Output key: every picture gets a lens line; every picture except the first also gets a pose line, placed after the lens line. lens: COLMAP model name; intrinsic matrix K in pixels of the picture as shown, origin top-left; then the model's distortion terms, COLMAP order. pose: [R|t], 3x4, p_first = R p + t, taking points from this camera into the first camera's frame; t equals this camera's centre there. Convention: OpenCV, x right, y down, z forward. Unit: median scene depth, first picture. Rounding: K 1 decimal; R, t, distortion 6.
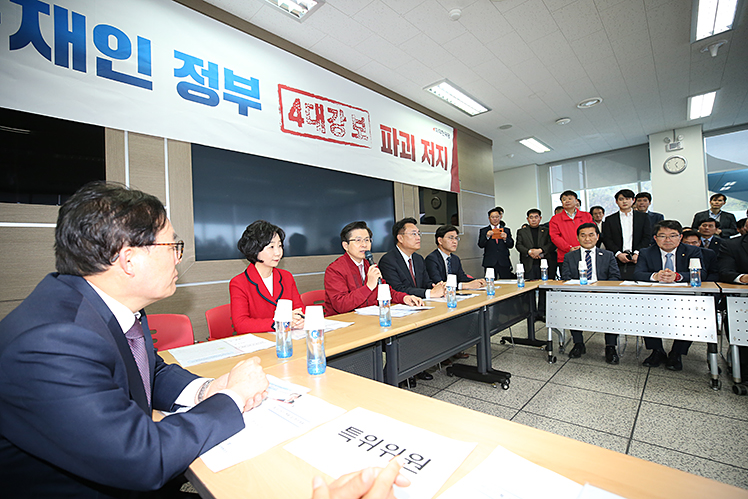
lens RADIAL K [[341.9, 0, 371.7], [0, 341.9, 245.6], [0, 0, 1]] dist [-0.022095, 0.005333]
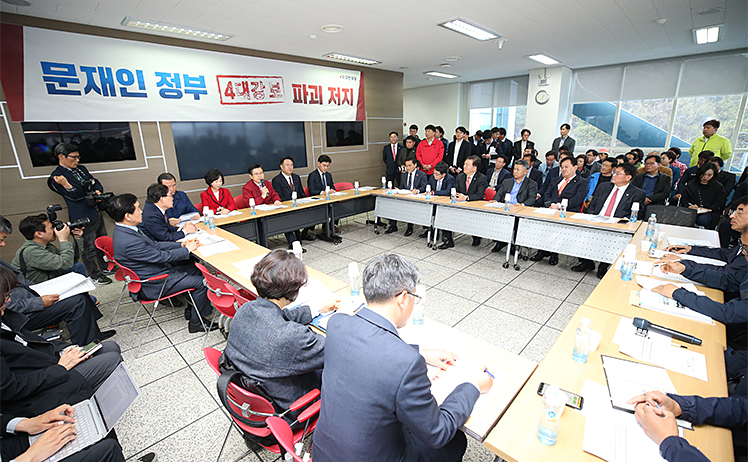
lens RADIAL K [[344.7, 0, 371.0], [0, 344.7, 226.2], [0, 0, 1]] dist [-0.028447, 0.010244]
pose [[0.999621, 0.025457, -0.010437, 0.495632], [-0.021368, 0.957296, 0.288320, -0.236875], [0.017331, -0.287988, 0.957477, -0.781292]]
